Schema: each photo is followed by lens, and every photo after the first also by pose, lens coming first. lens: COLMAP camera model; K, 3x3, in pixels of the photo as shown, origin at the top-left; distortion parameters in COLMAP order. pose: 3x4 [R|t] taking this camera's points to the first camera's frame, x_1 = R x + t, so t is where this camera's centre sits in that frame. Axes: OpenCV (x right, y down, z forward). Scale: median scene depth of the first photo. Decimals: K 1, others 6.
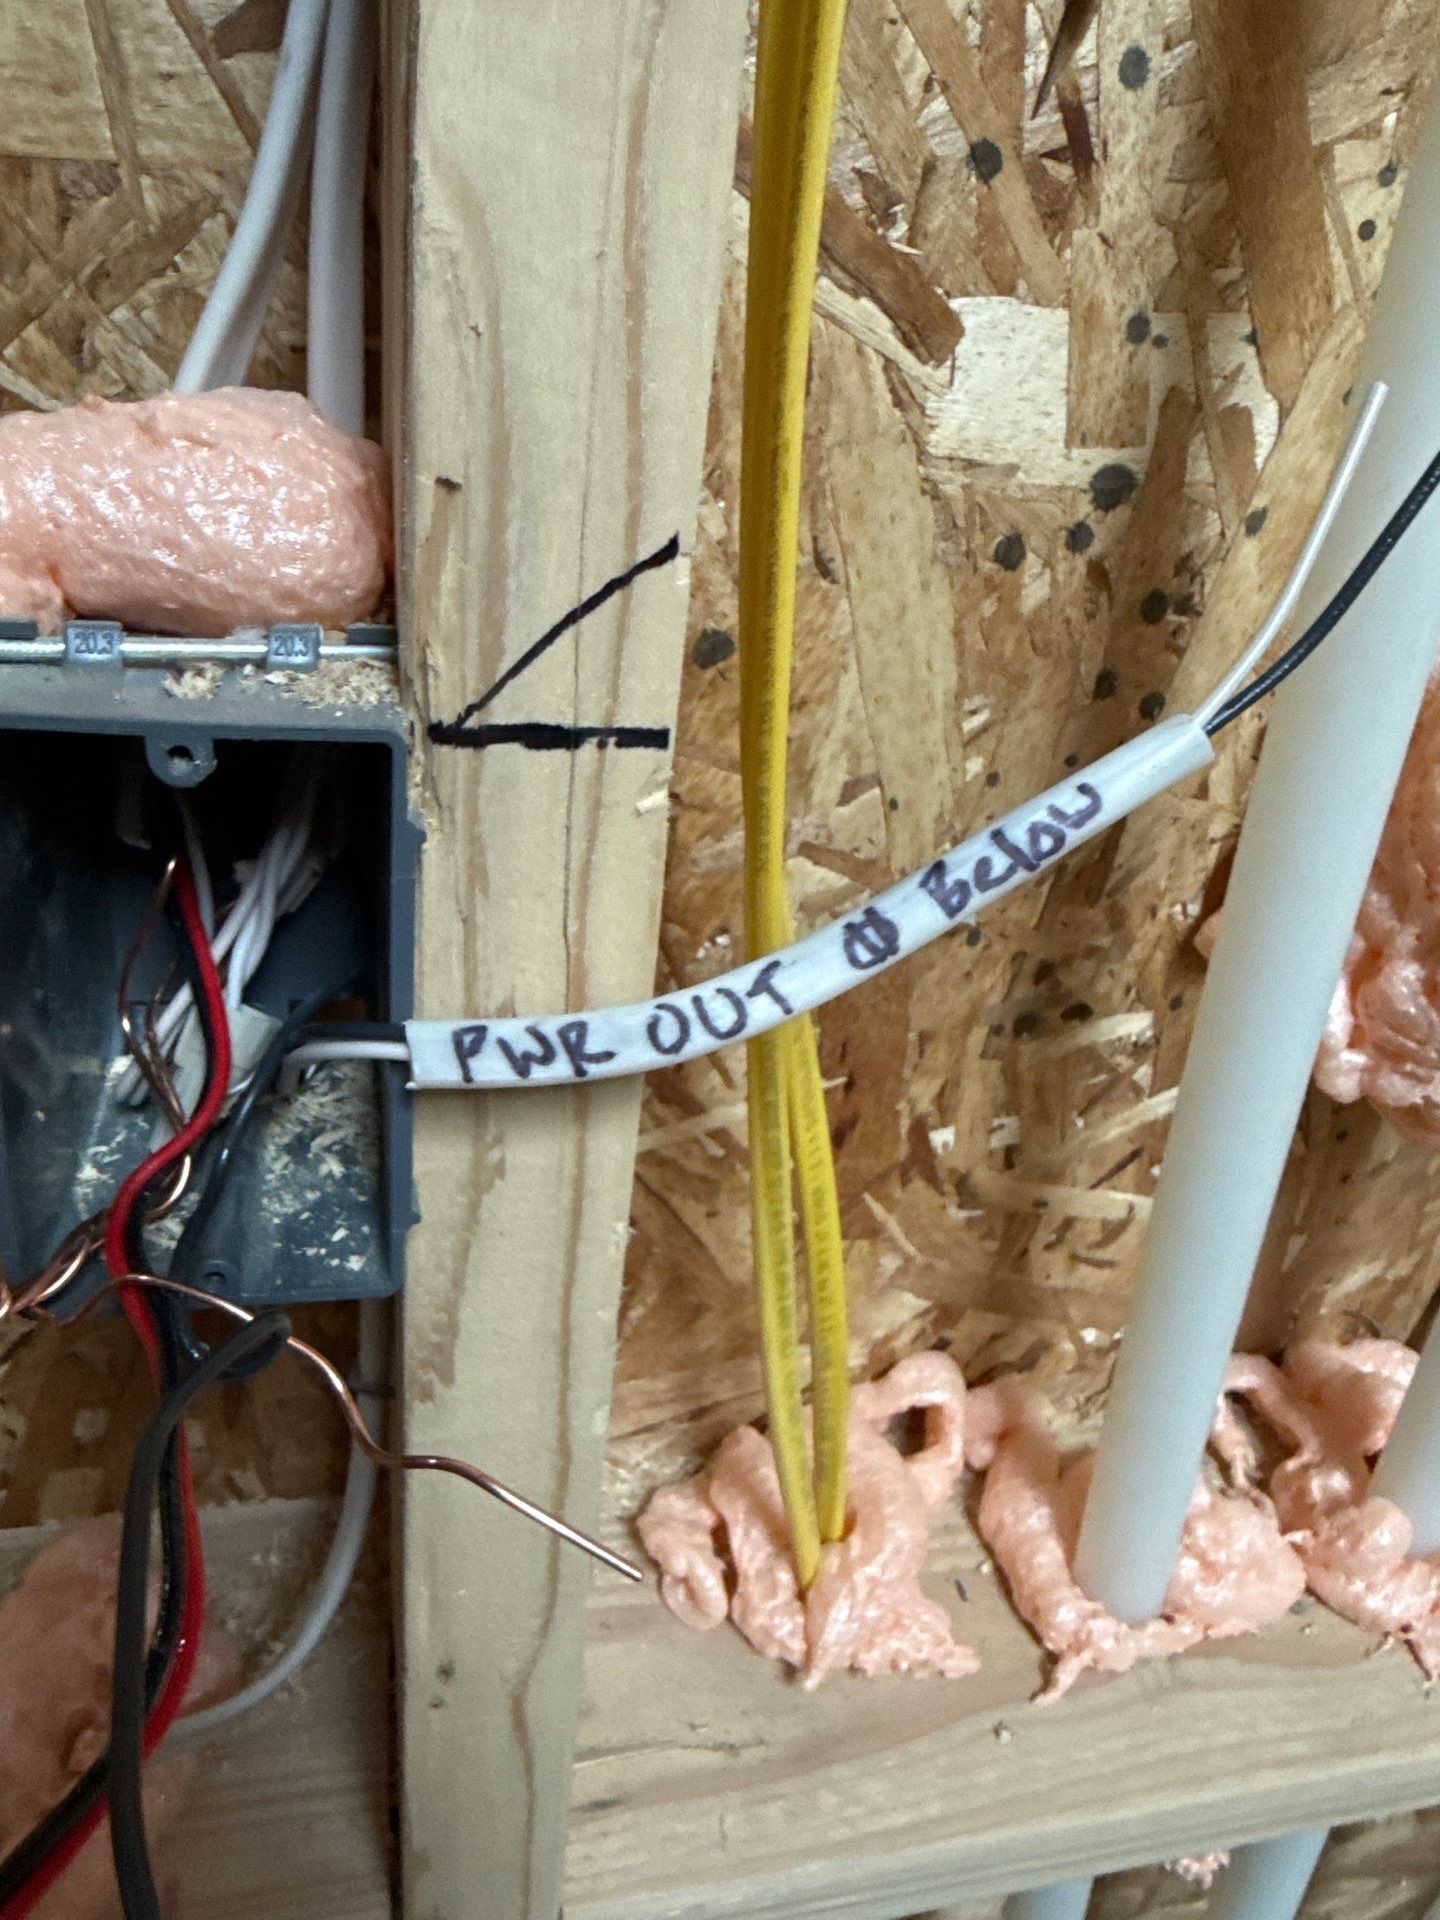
lens RADIAL K [[1321.2, 0, 720.0], [0, 1321.2, 960.0], [0, 0, 1]] dist [-0.005167, 0.002221]
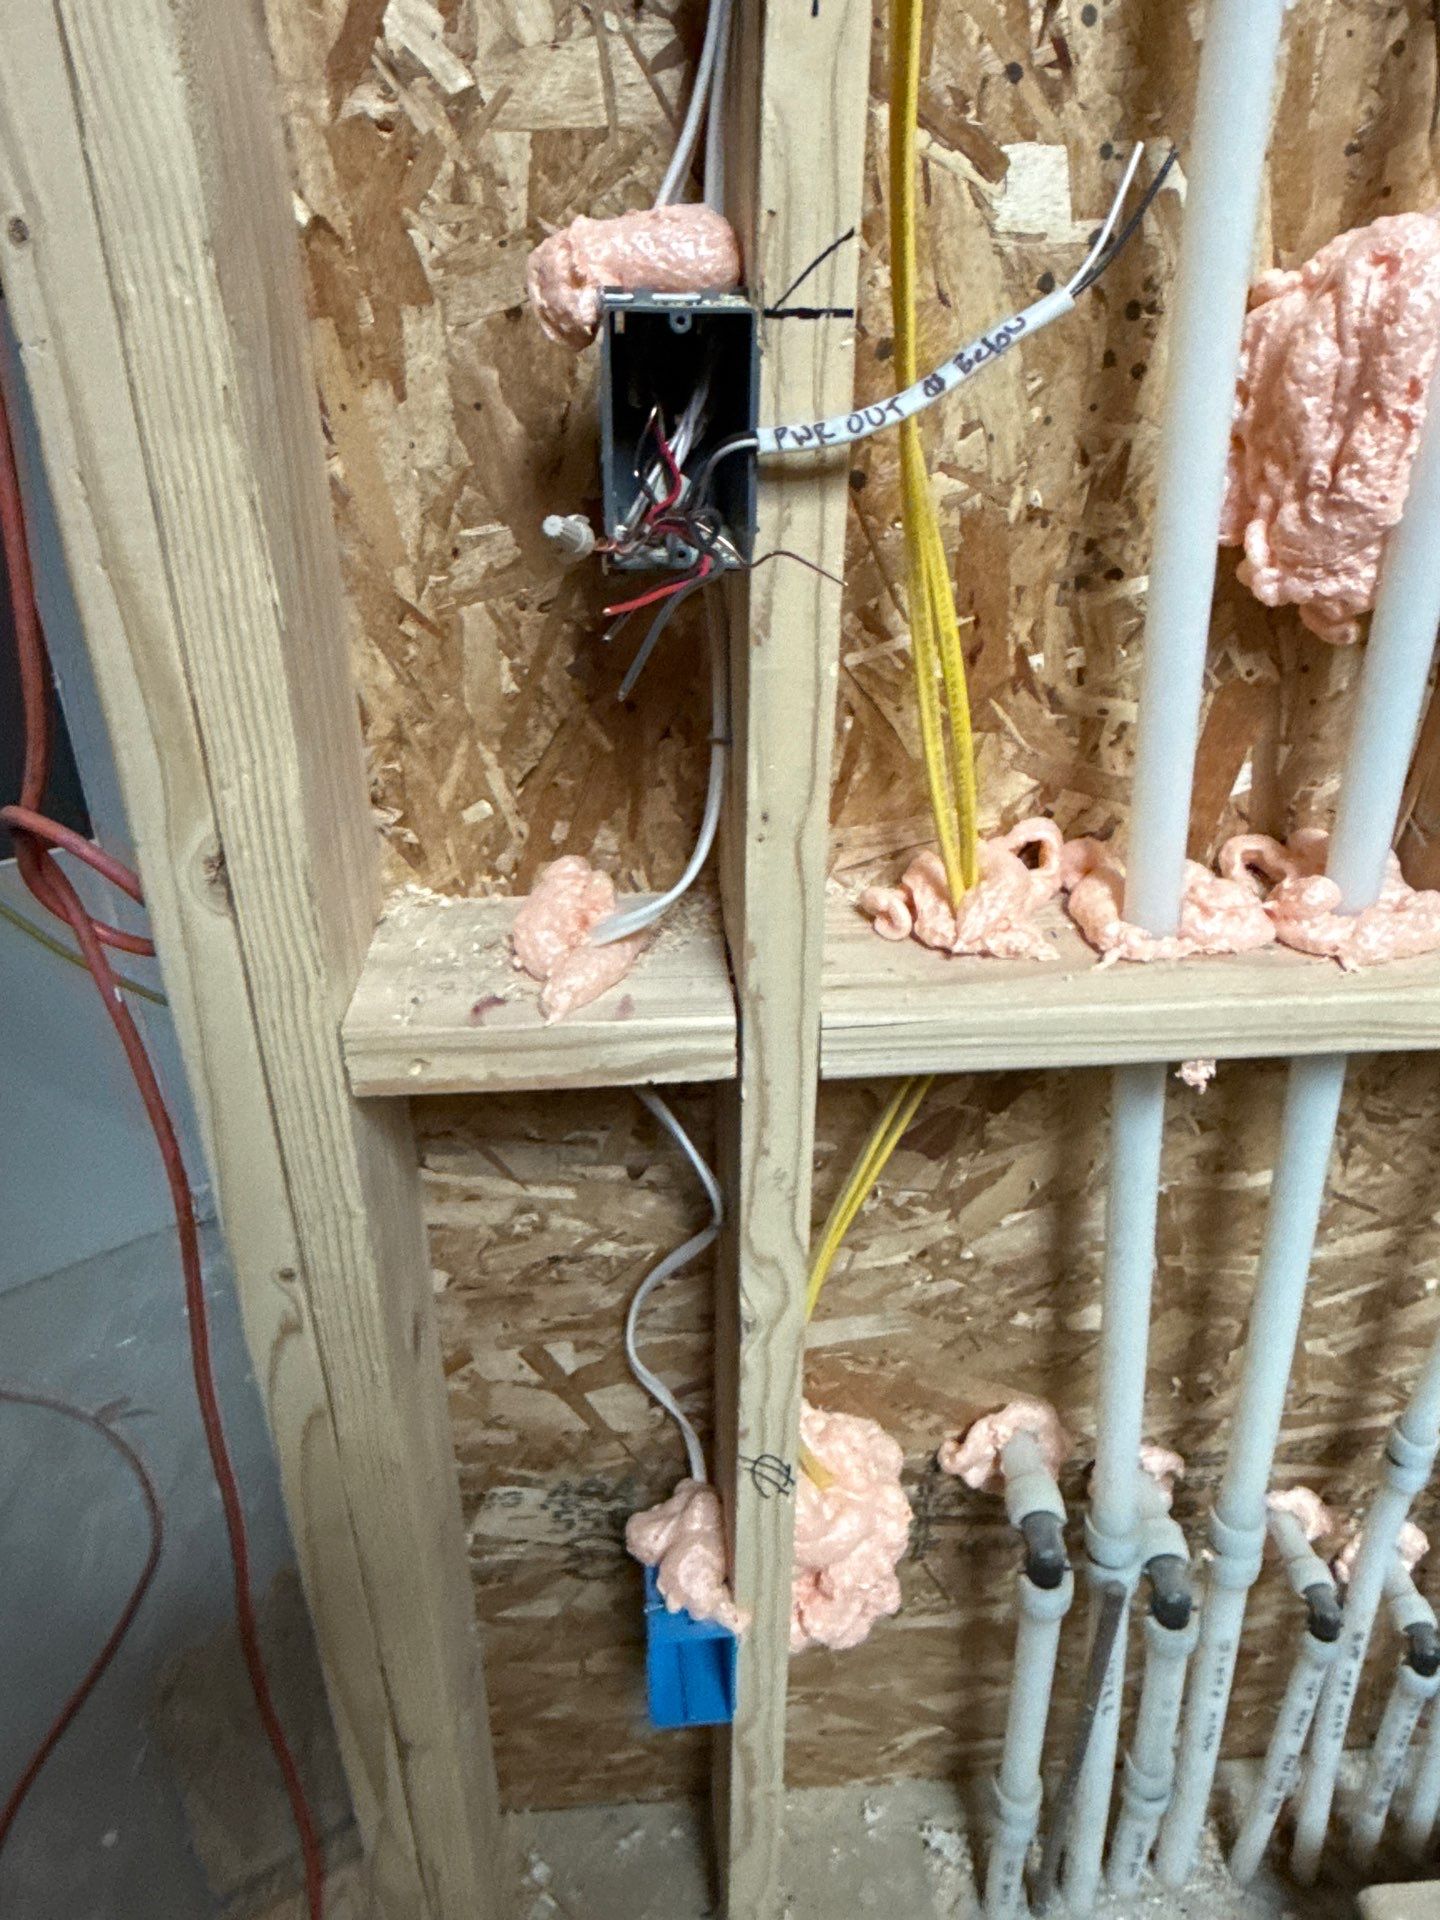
lens RADIAL K [[1321.2, 0, 720.0], [0, 1321.2, 960.0], [0, 0, 1]] dist [-0.005167, 0.002221]
pose [[0.983683, -0.018248, -0.178982, 0.085435], [0.021623, 0.999623, 0.016924, 0.621499], [0.178606, -0.020518, 0.983707, -0.960466]]
